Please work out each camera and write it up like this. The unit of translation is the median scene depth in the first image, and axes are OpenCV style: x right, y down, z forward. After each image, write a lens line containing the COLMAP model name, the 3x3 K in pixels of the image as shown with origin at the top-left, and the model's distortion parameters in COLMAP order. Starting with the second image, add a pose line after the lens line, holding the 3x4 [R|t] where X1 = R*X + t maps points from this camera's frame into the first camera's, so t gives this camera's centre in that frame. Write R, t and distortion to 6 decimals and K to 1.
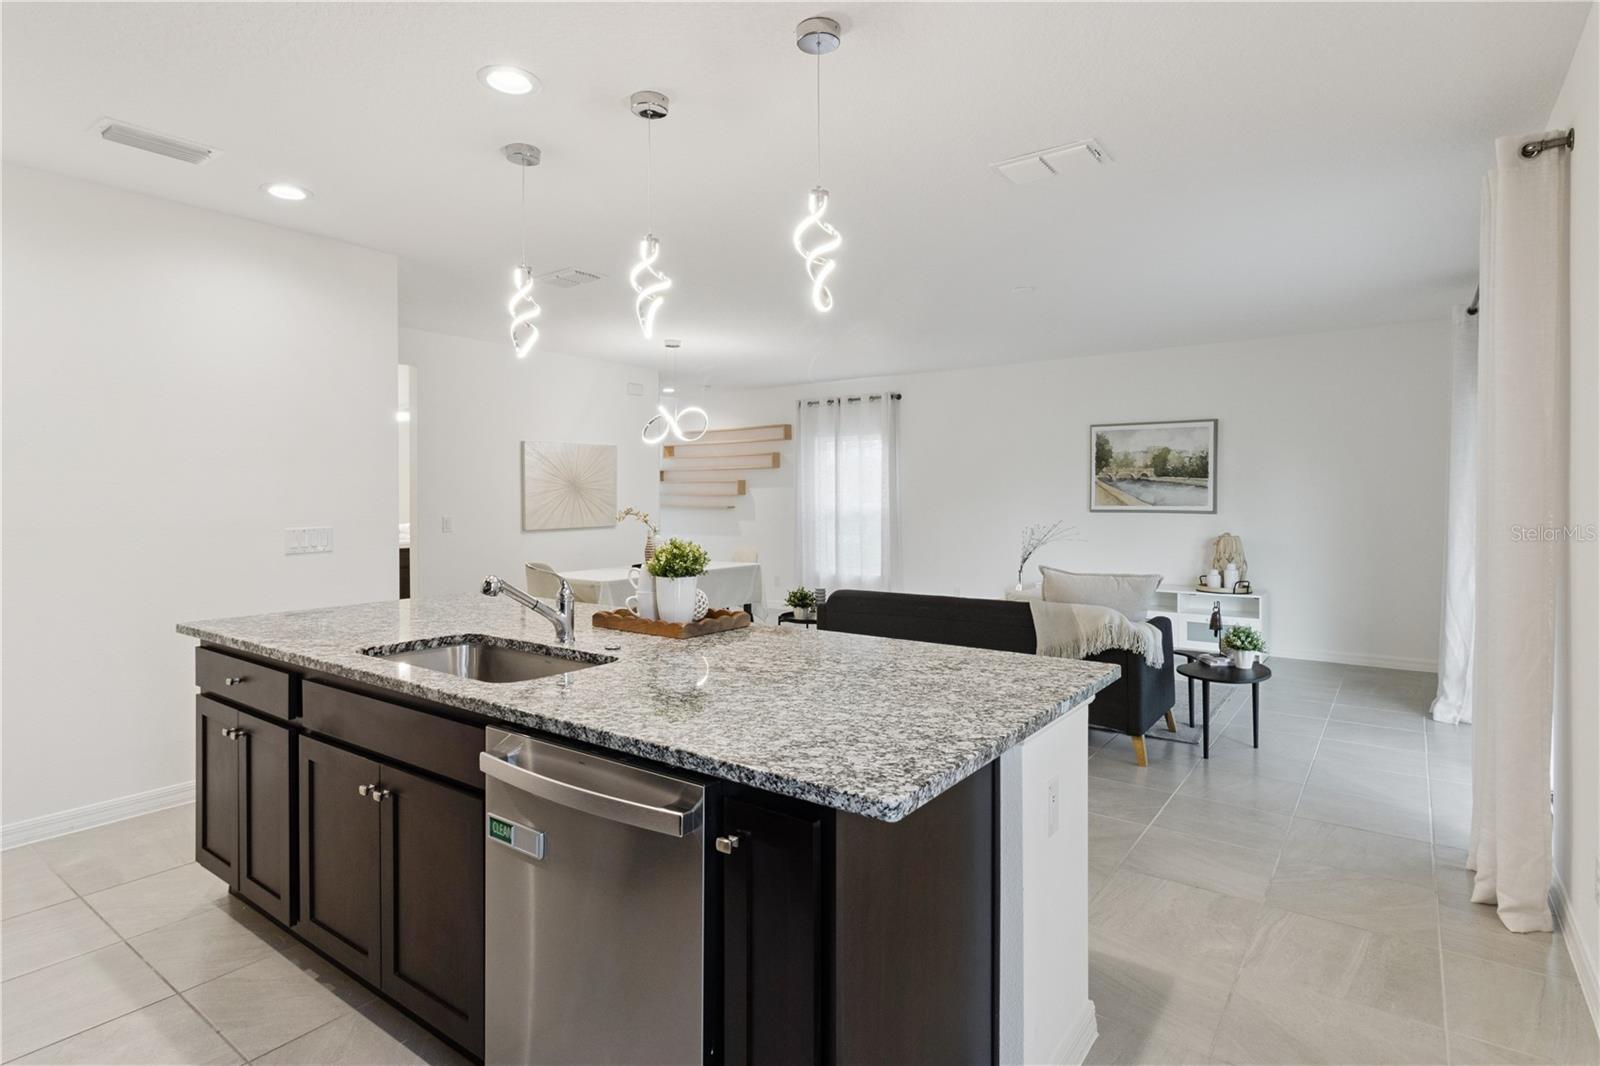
lens RADIAL K [[829.5, 0, 788.8], [0, 829.5, 510.0], [0, 0, 1]] dist [-0.001880, -0.000916]
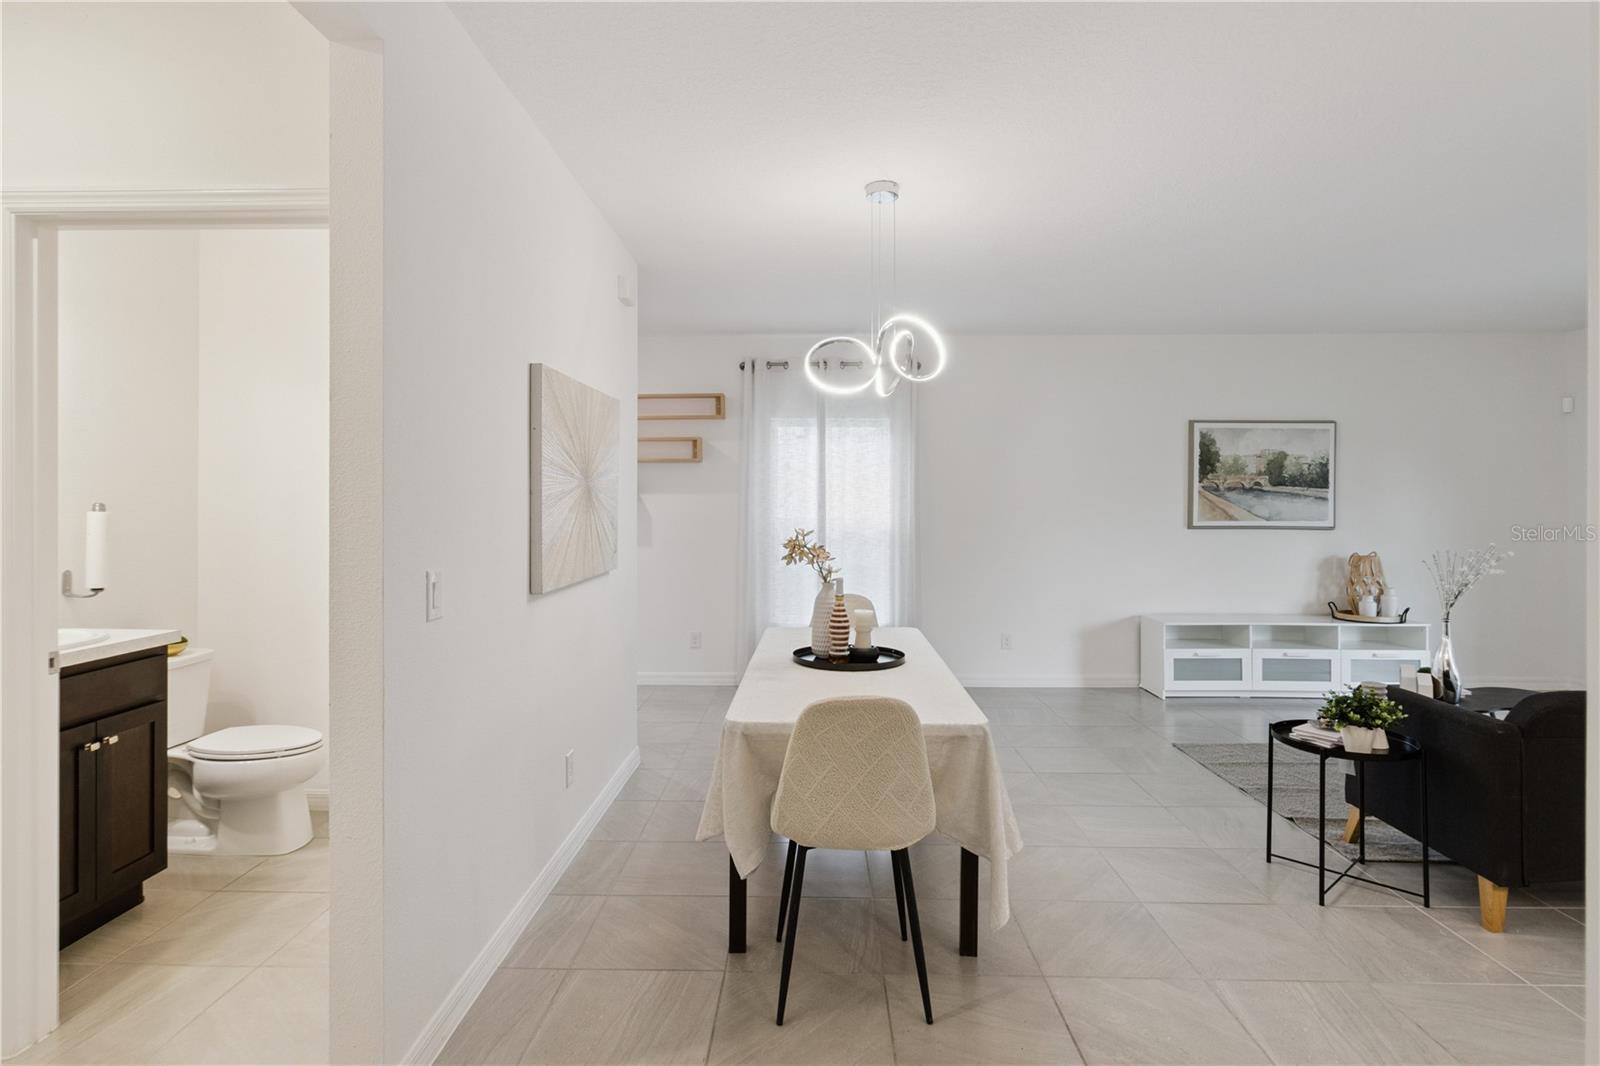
lens RADIAL K [[830.5, 0, 816.6], [0, 830.5, 508.2], [0, 0, 1]] dist [0.024224, -0.000078]
pose [[0.804856, 0.005137, 0.593448, -0.422805], [0.005929, 0.999843, -0.016696, -0.006390], [-0.593440, 0.016957, 0.804699, 0.591680]]
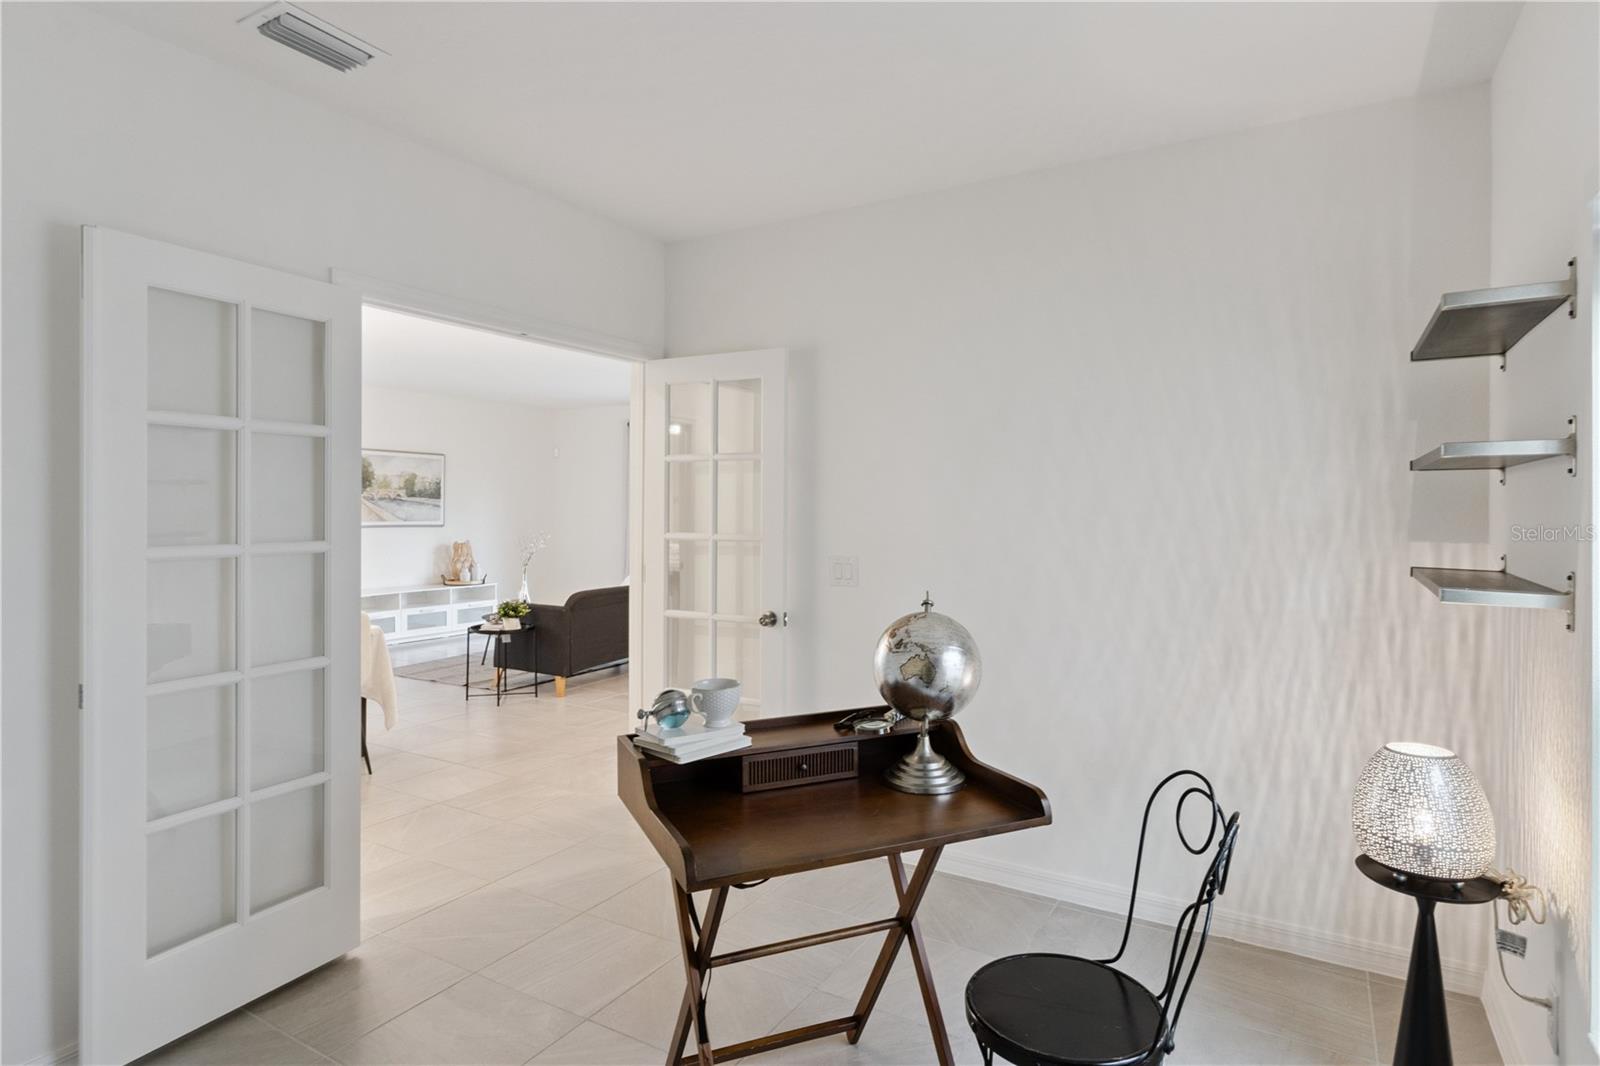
lens RADIAL K [[883.0, 0, 808.9], [0, 883.0, 508.5], [0, 0, 1]] dist [0.000246, -0.000021]
pose [[-0.118313, 0.006714, 0.992954, -0.892936], [0.018681, 0.999815, -0.004534, -0.006781], [-0.992801, 0.018013, -0.118416, 0.570939]]
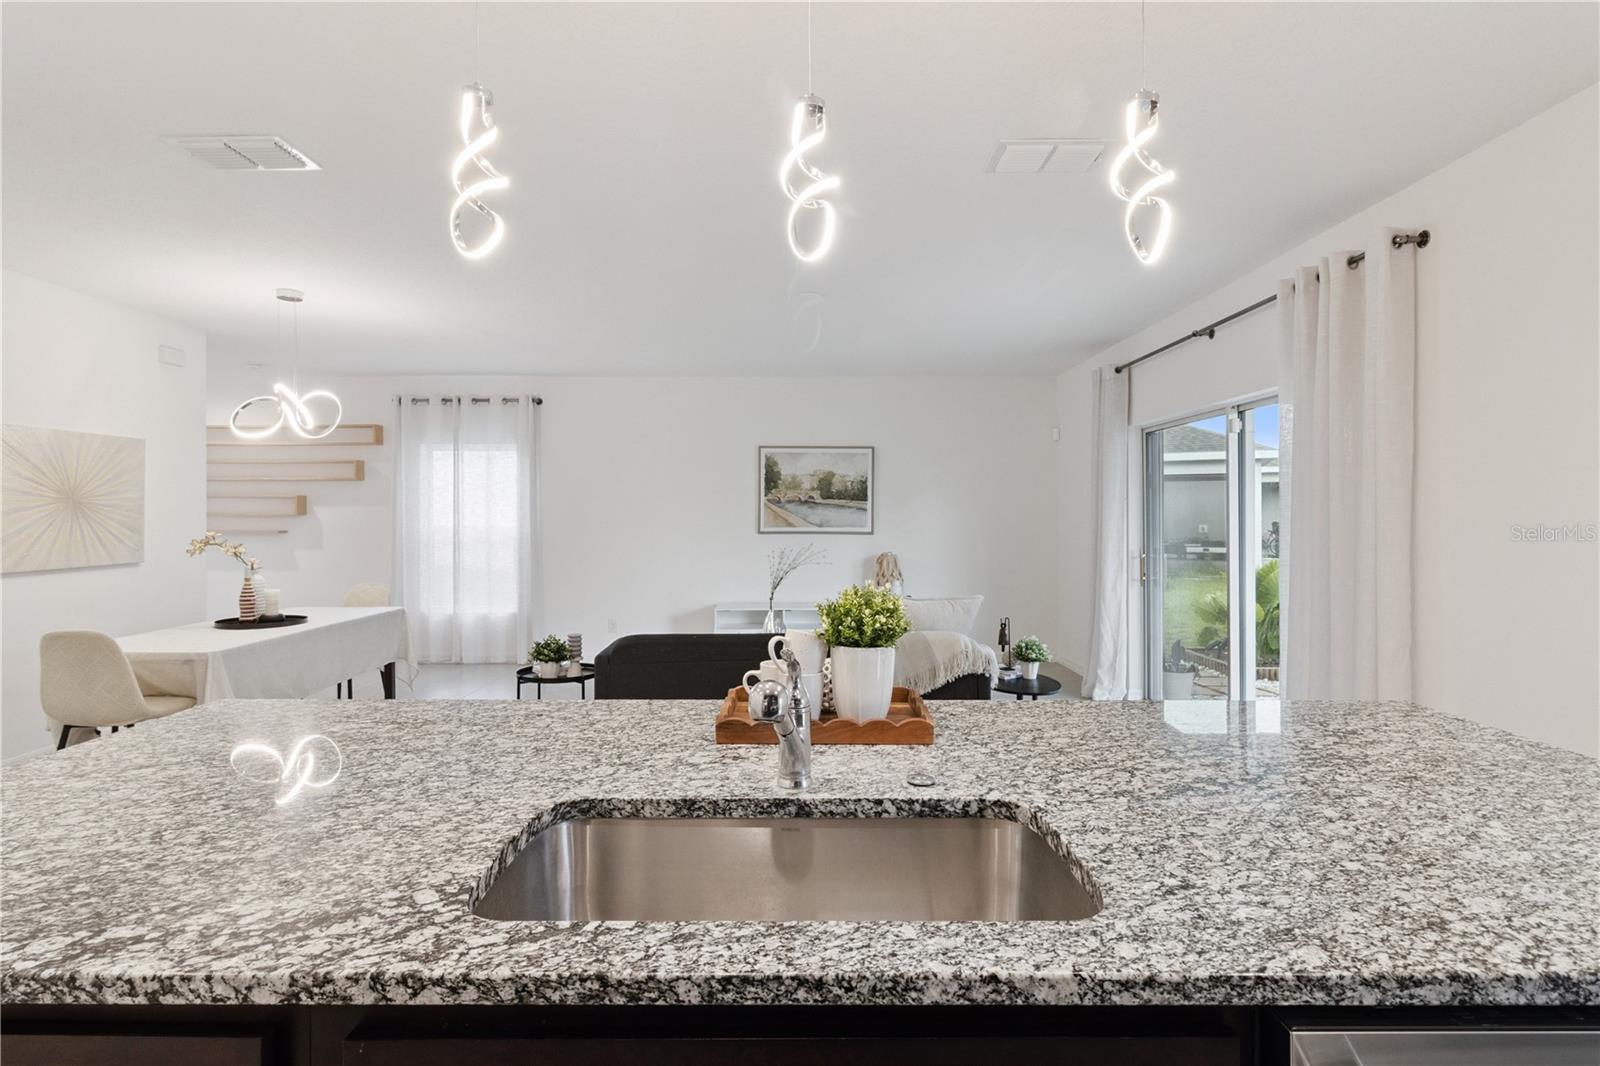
lens RADIAL K [[829.5, 0, 788.8], [0, 829.5, 510.0], [0, 0, 1]] dist [-0.001880, -0.000916]
pose [[0.804434, 0.007502, 0.593995, -0.204199], [0.007842, 0.999699, -0.023245, -0.002807], [-0.593990, 0.023357, 0.804133, 0.191410]]
